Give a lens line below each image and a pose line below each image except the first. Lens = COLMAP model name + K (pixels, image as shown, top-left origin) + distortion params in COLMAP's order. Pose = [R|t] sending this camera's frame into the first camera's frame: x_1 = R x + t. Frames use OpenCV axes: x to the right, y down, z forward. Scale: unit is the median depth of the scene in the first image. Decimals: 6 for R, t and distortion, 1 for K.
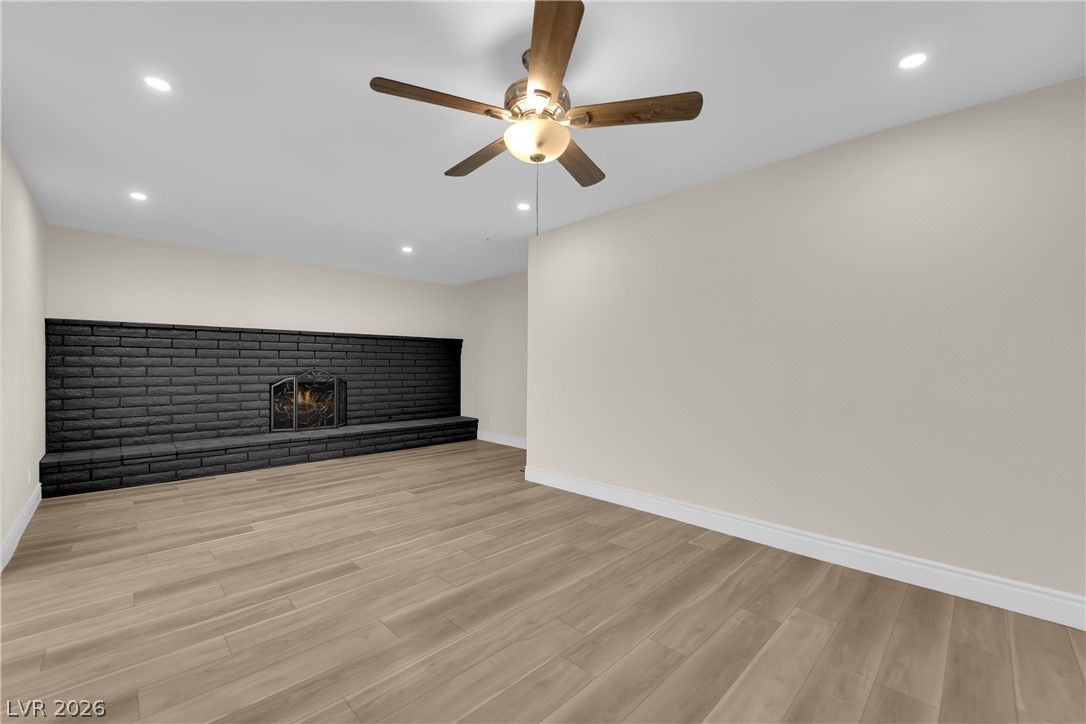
lens RADIAL K [[439.5, 0, 538.3], [0, 439.5, 366.4], [0, 0, 1]] dist [-0.013235, -0.001382]
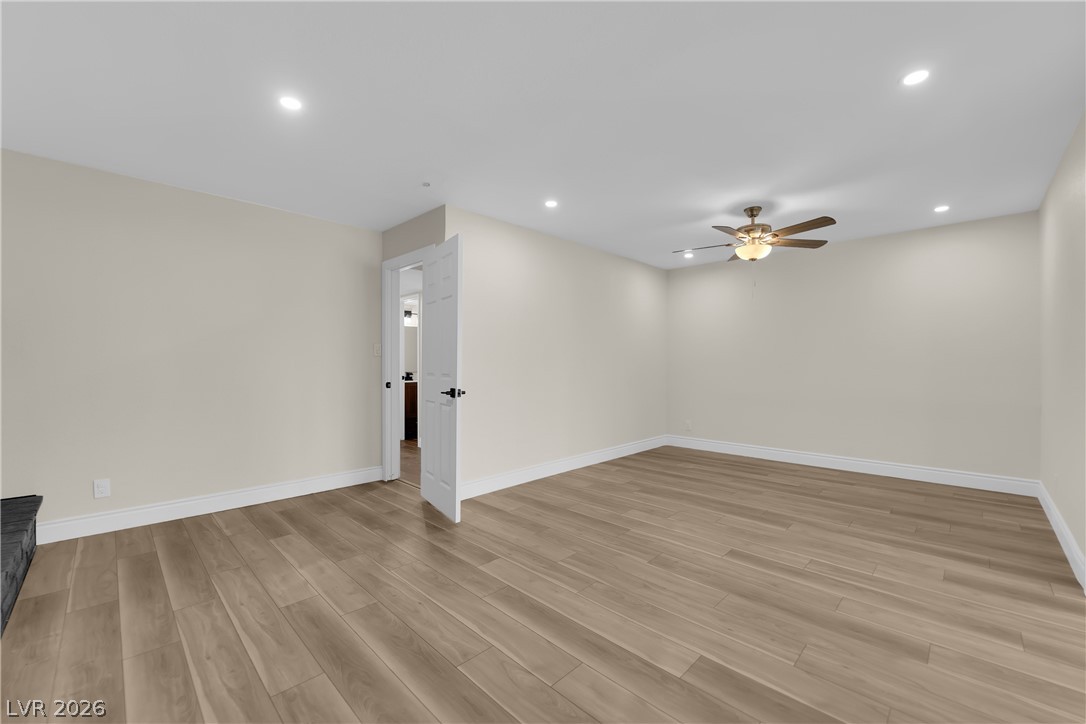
lens RADIAL K [[439.5, 0, 538.1], [0, 439.5, 368.4], [0, 0, 1]] dist [-0.013235, -0.001382]
pose [[-0.012171, -0.016515, 0.999790, -1.301612], [0.002358, 0.999860, 0.016545, -0.007473], [-0.999923, 0.002559, -0.012130, 1.312235]]
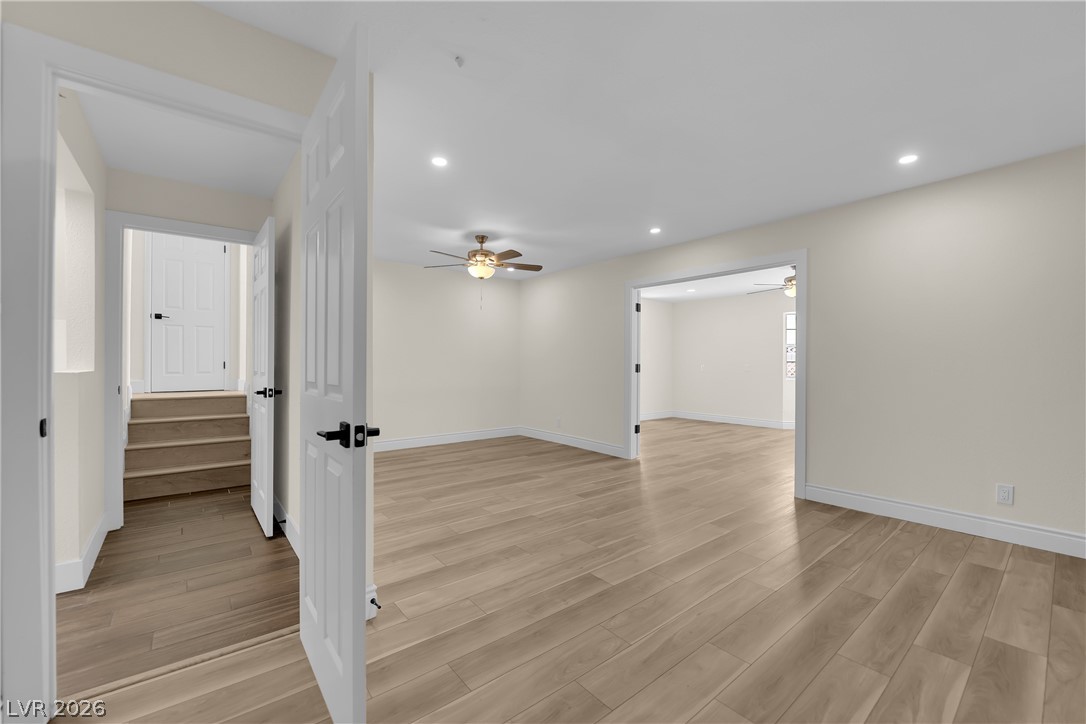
lens RADIAL K [[439.5, 0, 539.8], [0, 439.5, 362.1], [0, 0, 1]] dist [-0.013235, -0.001382]
pose [[-0.995439, -0.009422, 0.094932, -0.369529], [-0.009369, 0.999956, 0.000999, -0.004789], [-0.094937, 0.000105, -0.995483, 2.235890]]
